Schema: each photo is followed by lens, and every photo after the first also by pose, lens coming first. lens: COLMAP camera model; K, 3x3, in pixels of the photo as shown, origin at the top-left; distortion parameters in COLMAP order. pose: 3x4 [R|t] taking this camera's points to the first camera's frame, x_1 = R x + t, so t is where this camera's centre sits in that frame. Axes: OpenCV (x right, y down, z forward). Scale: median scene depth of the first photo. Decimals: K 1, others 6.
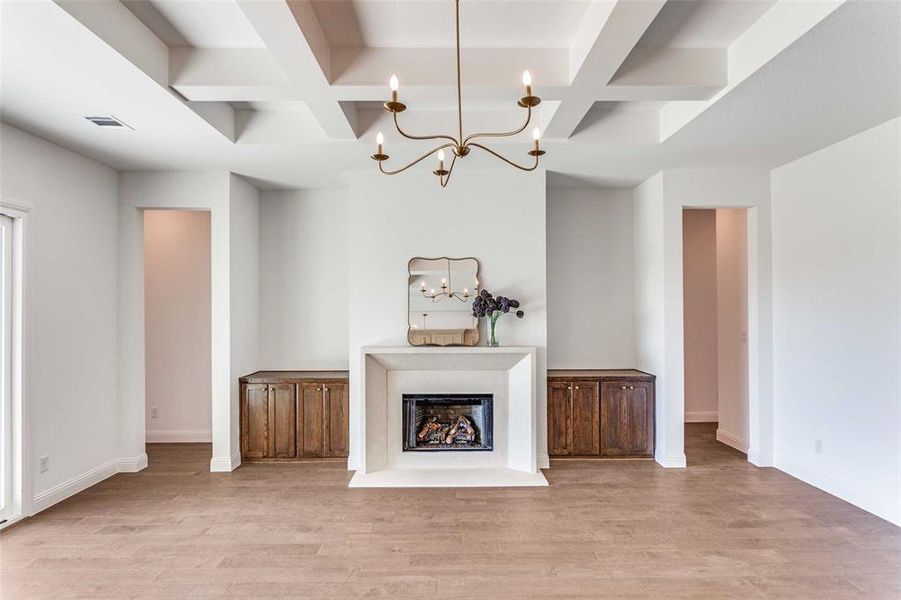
lens RADIAL K [[510.4, 0, 452.9], [0, 510.4, 301.5], [0, 0, 1]] dist [-0.006389, 0.003110]
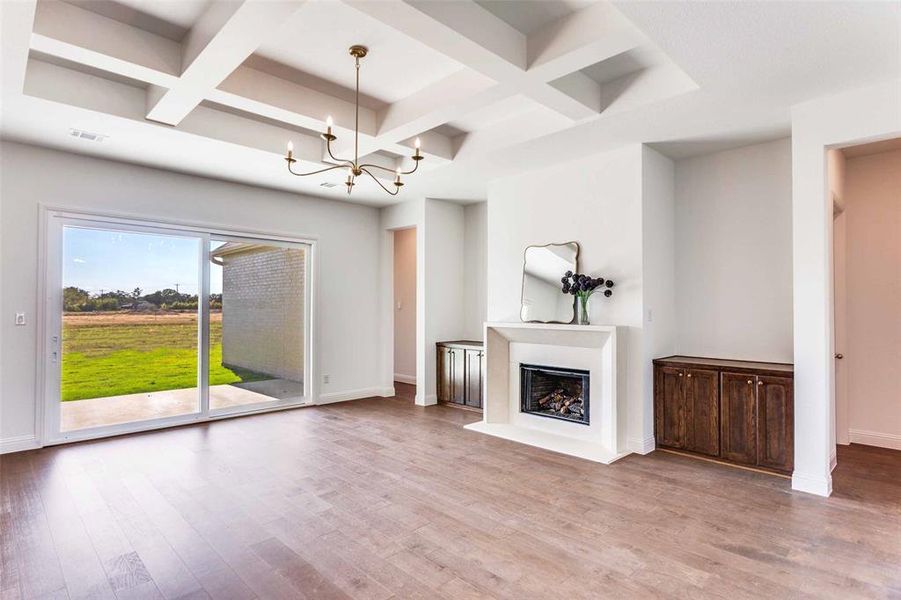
lens RADIAL K [[475.6, 0, 450.8], [0, 475.6, 298.9], [0, 0, 1]] dist [-0.004498, 0.005733]
pose [[0.689625, -0.008164, -0.724121, 0.581630], [0.006068, 0.999966, -0.005495, 0.038111], [0.724141, -0.000604, 0.689652, 0.125915]]
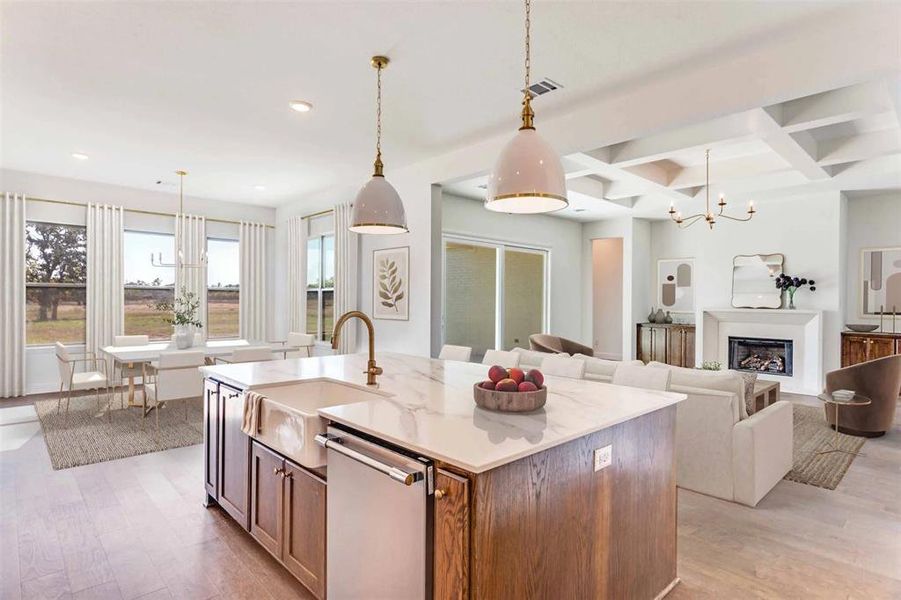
lens RADIAL K [[475.6, 0, 450.1], [0, 475.6, 300.5], [0, 0, 1]] dist [-0.004498, 0.005733]
pose [[0.676724, 0.010898, -0.736156, 0.434632], [0.000245, 0.999887, 0.015027, 0.037584], [0.736236, -0.010350, 0.676645, -0.749809]]
